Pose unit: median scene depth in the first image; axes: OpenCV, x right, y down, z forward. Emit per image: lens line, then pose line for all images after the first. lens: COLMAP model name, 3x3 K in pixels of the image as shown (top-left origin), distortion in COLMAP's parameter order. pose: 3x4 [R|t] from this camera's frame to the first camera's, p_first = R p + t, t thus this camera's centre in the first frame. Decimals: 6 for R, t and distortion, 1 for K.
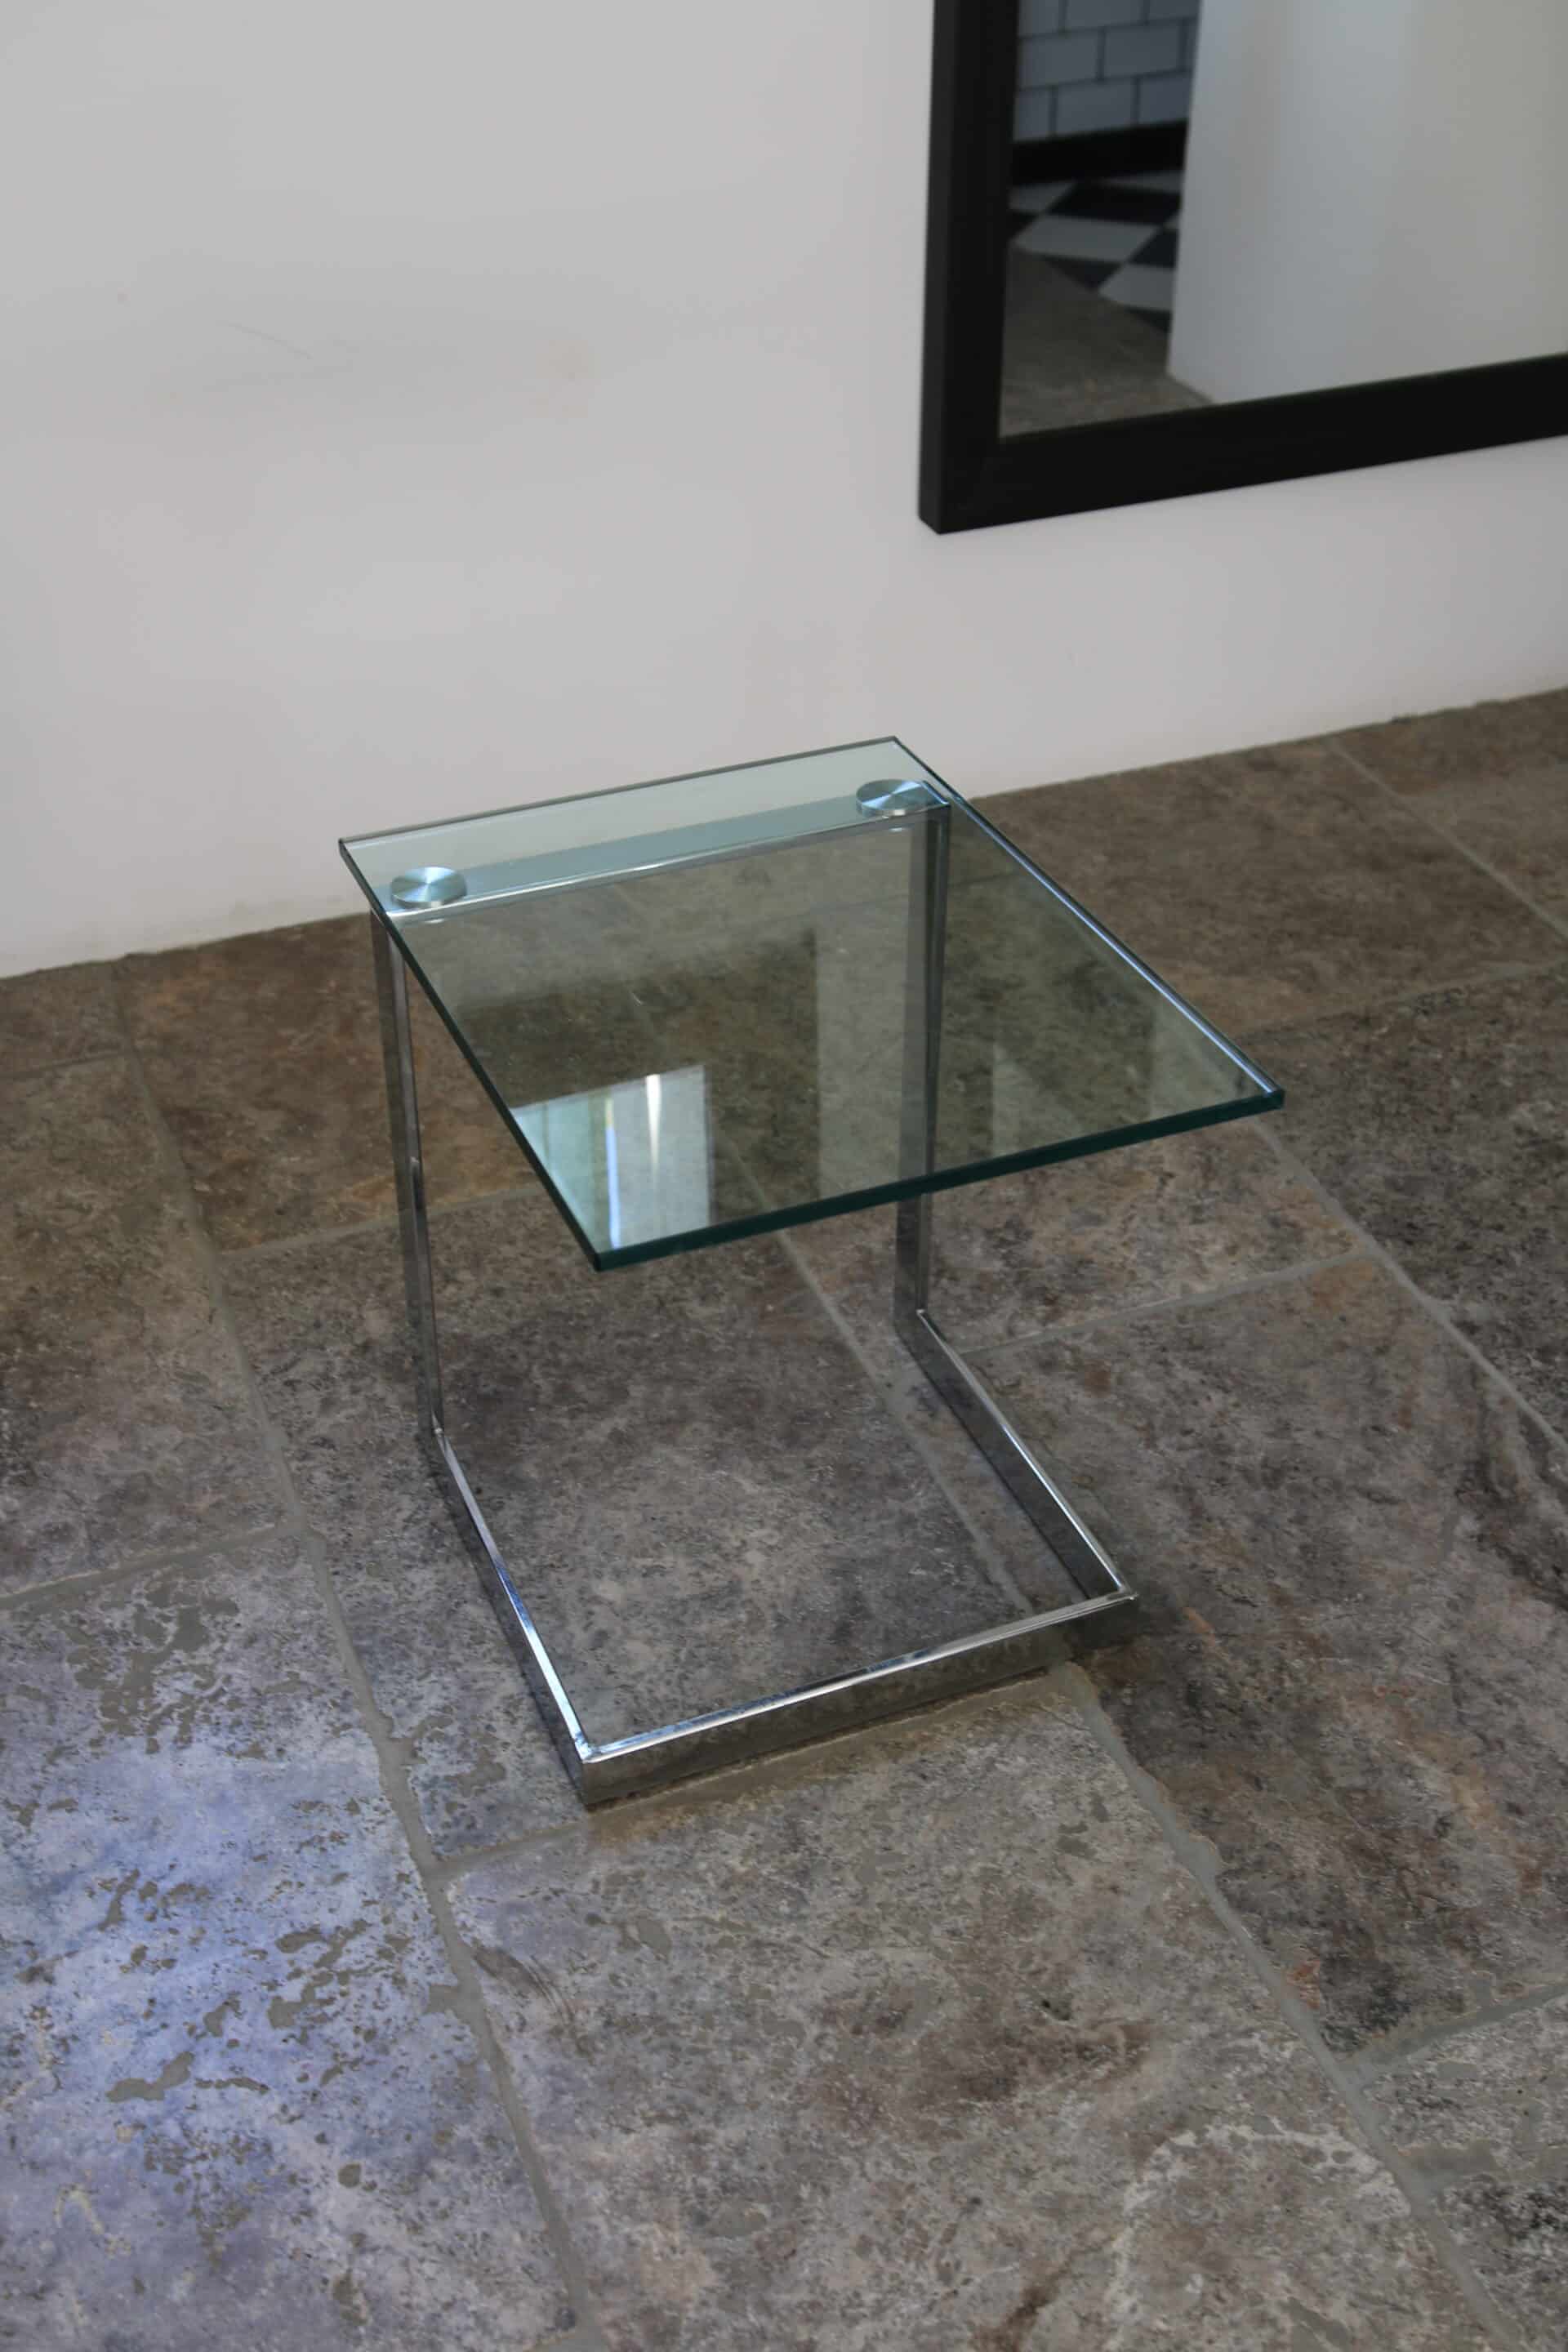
lens RADIAL K [[2583.1, 0, 768.6], [0, 2583.1, 1184.5], [0, 0, 1]] dist [0.022056, 0.000000]
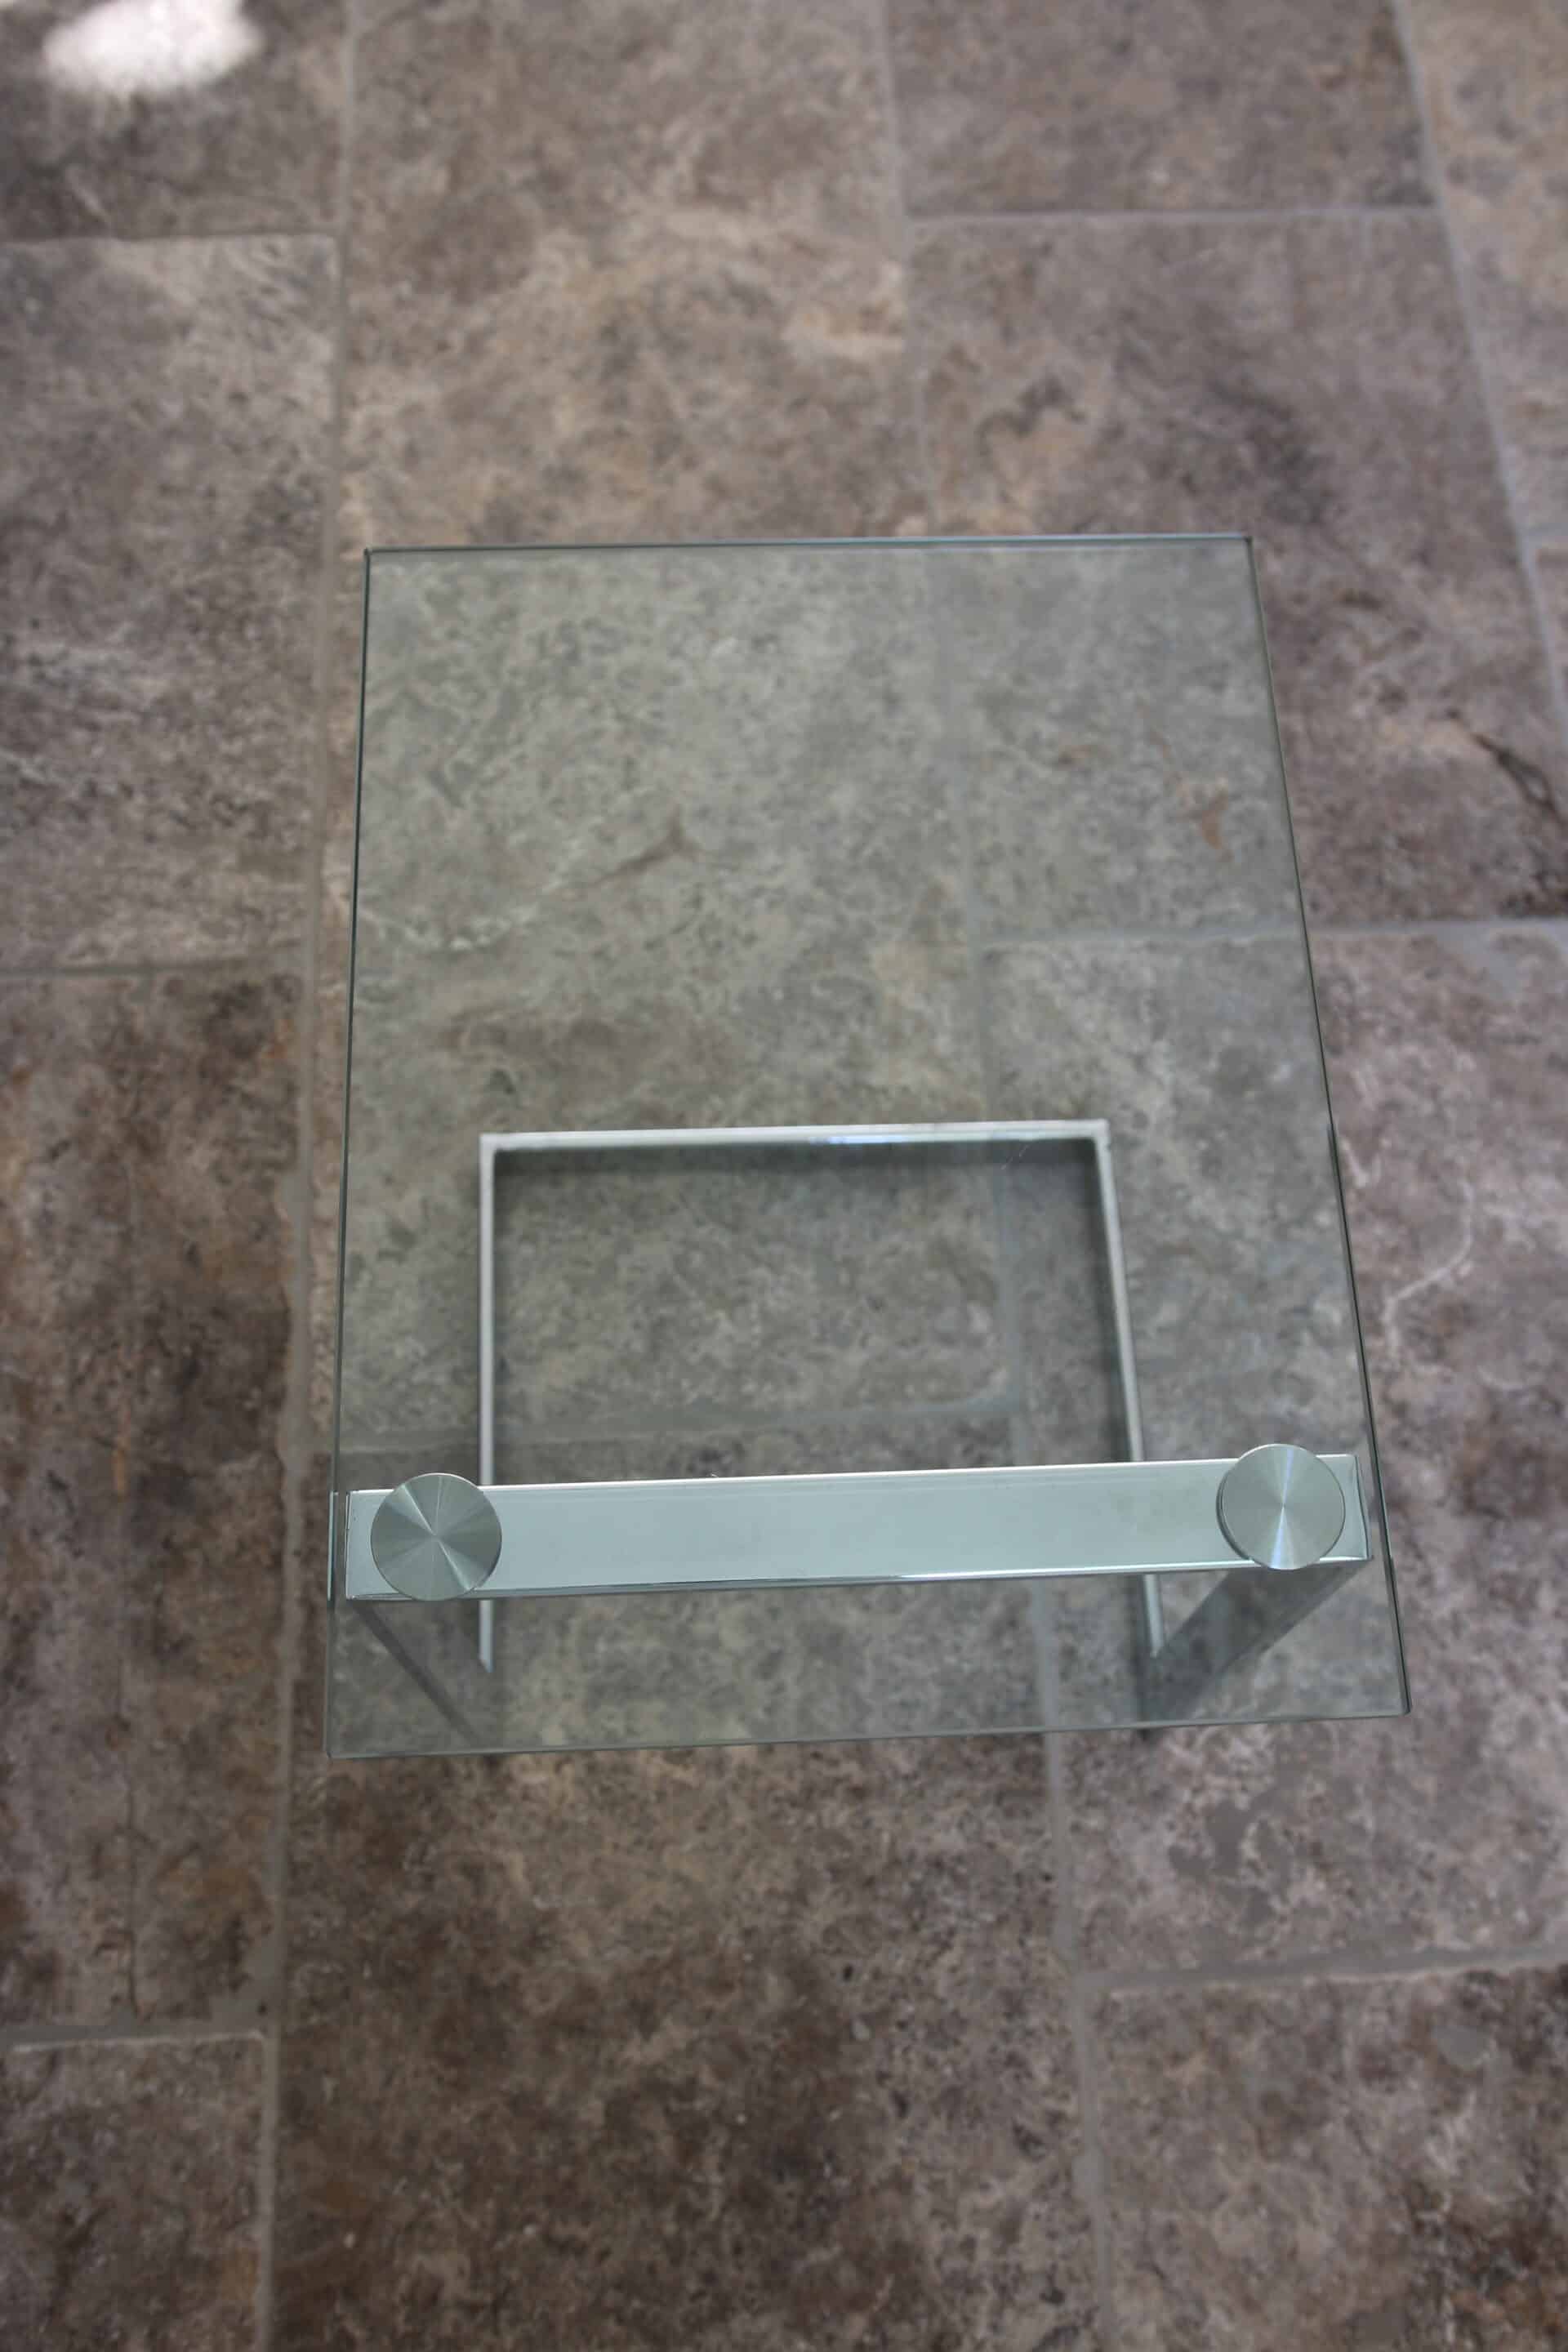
lens RADIAL K [[2164.9, 0, 863.4], [0, 2164.9, 1195.8], [0, 0, 1]] dist [-0.044216, 0.000000]
pose [[-0.952615, -0.288425, 0.096619, -0.114742], [0.160157, -0.205554, 0.965452, -0.463360], [-0.258600, 0.935178, 0.242007, 0.644948]]
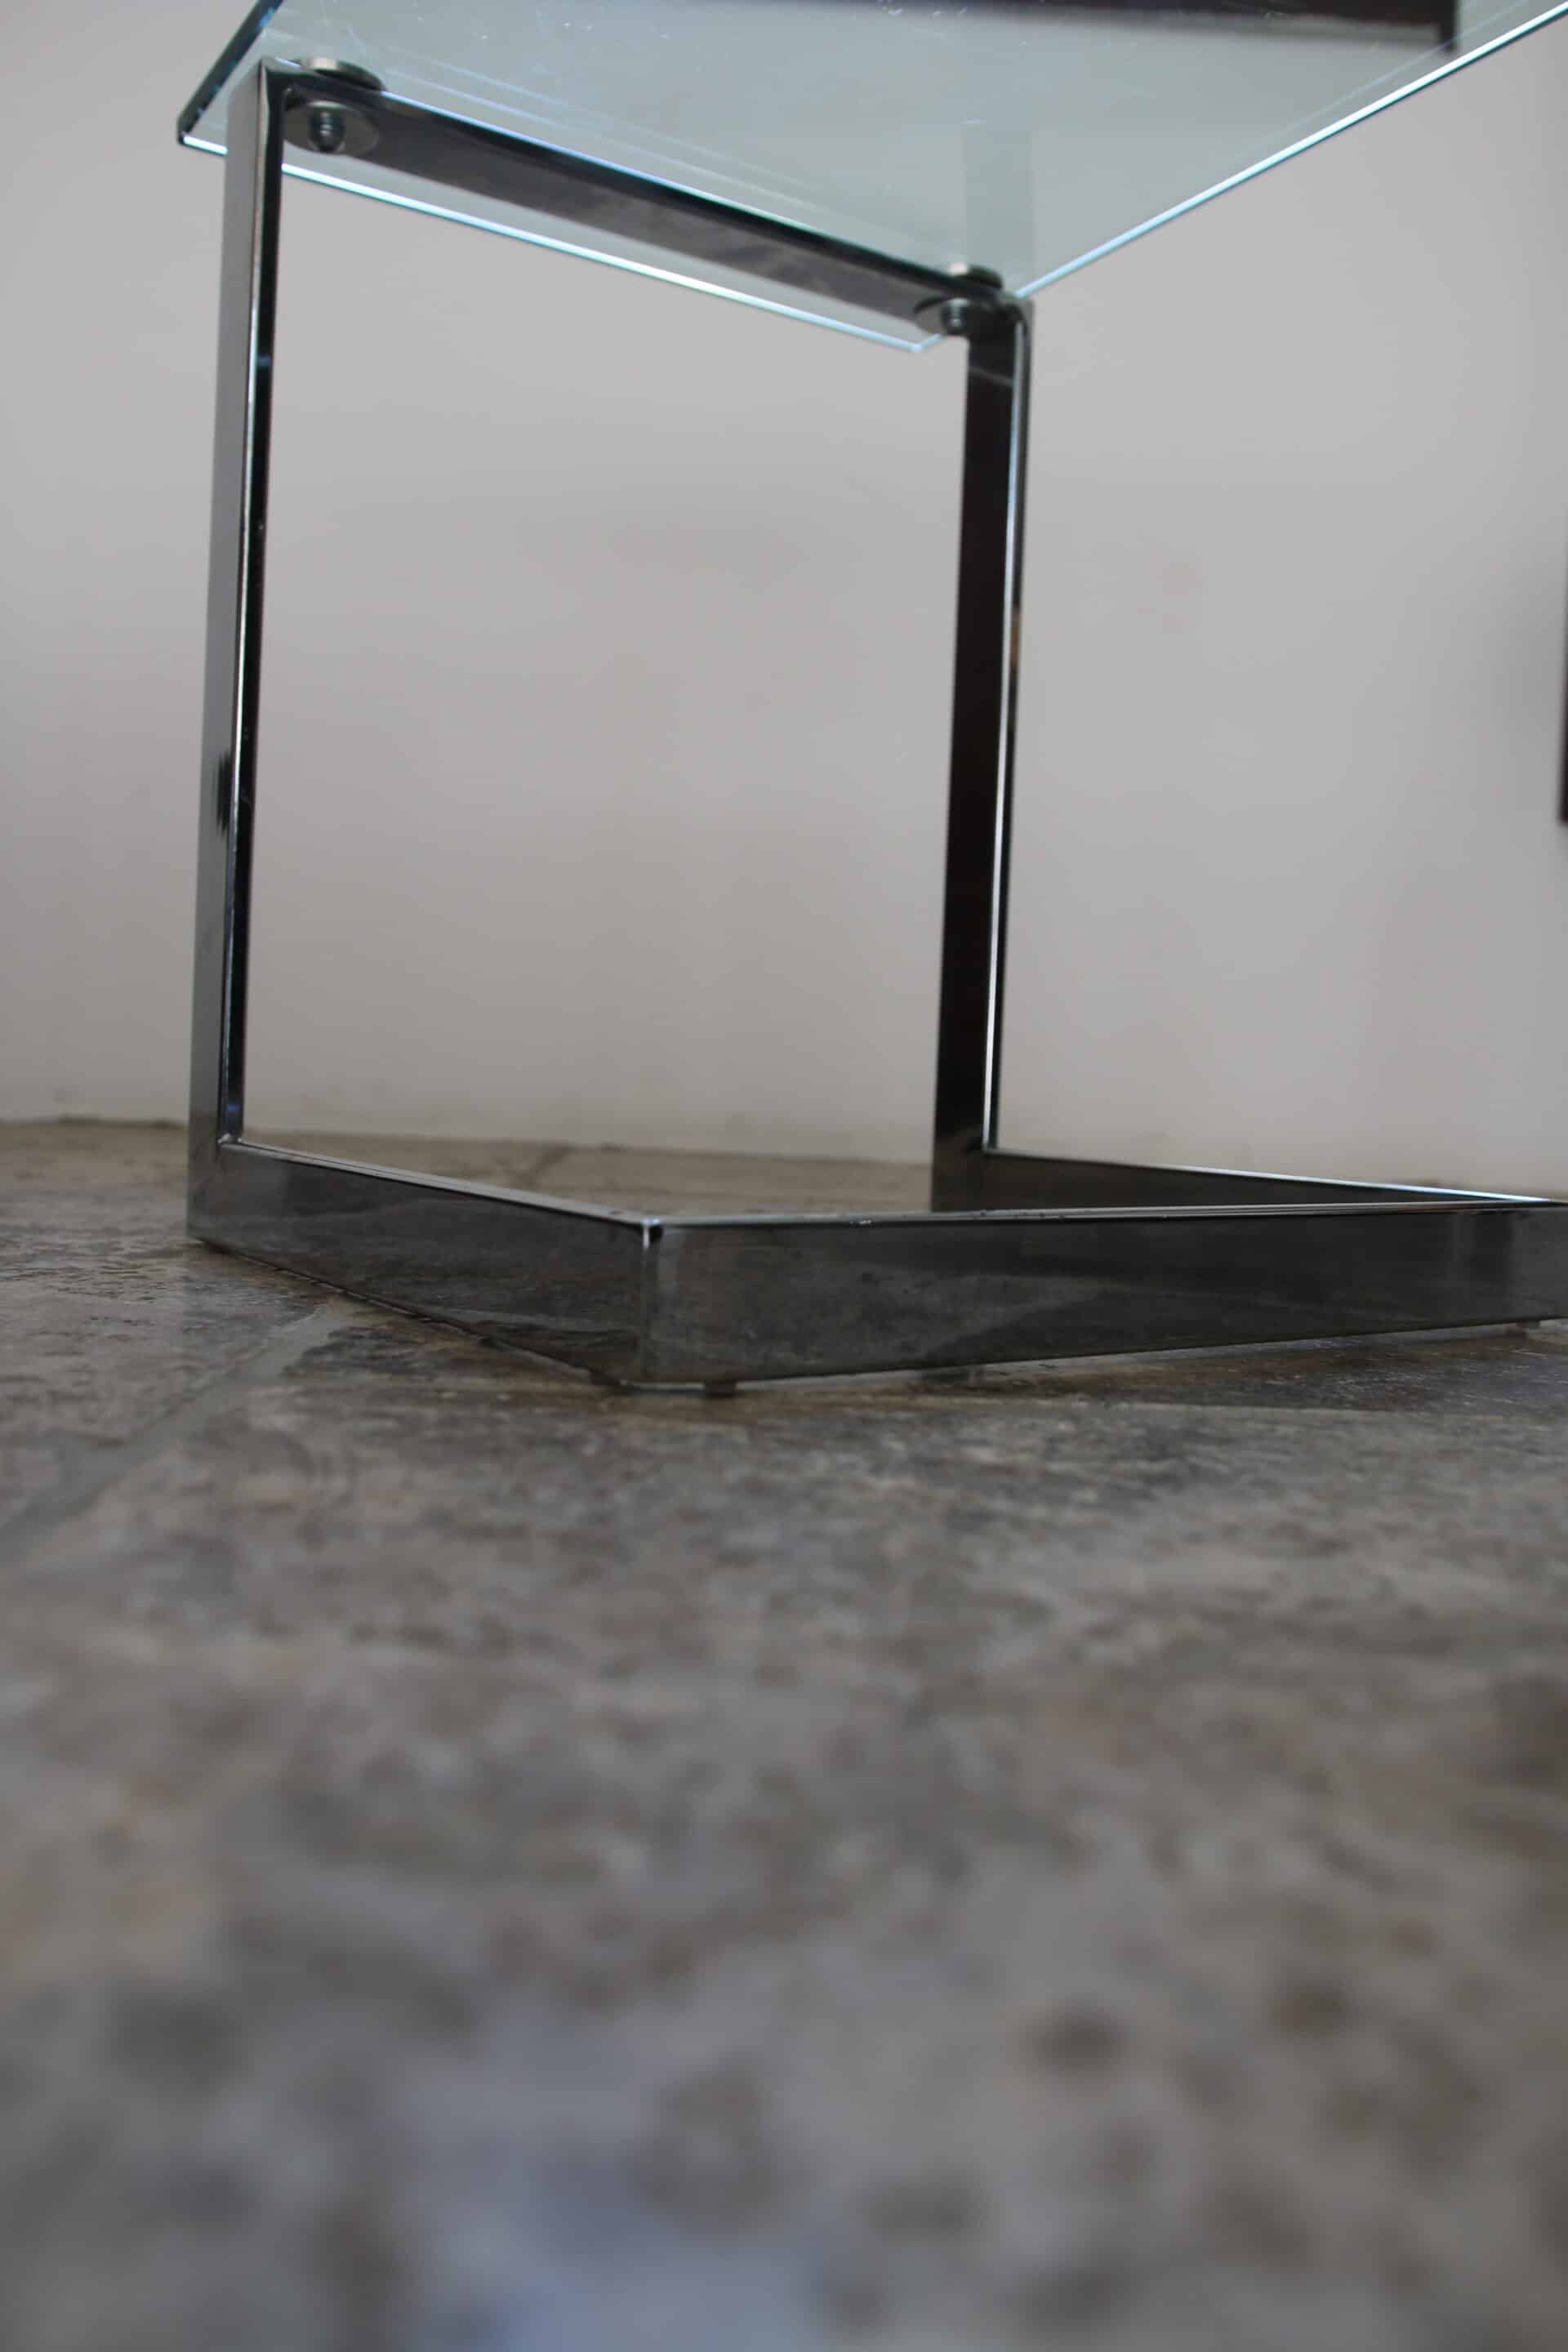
lens RADIAL K [[1967.4, 0, 789.8], [0, 1967.4, 1174.6], [0, 0, 1]] dist [-0.070785, -0.000332]
pose [[0.943044, 0.072323, -0.324710, 0.041783], [-0.235473, 0.834604, -0.497984, 0.325800], [0.234989, 0.546081, 0.804099, 0.658867]]
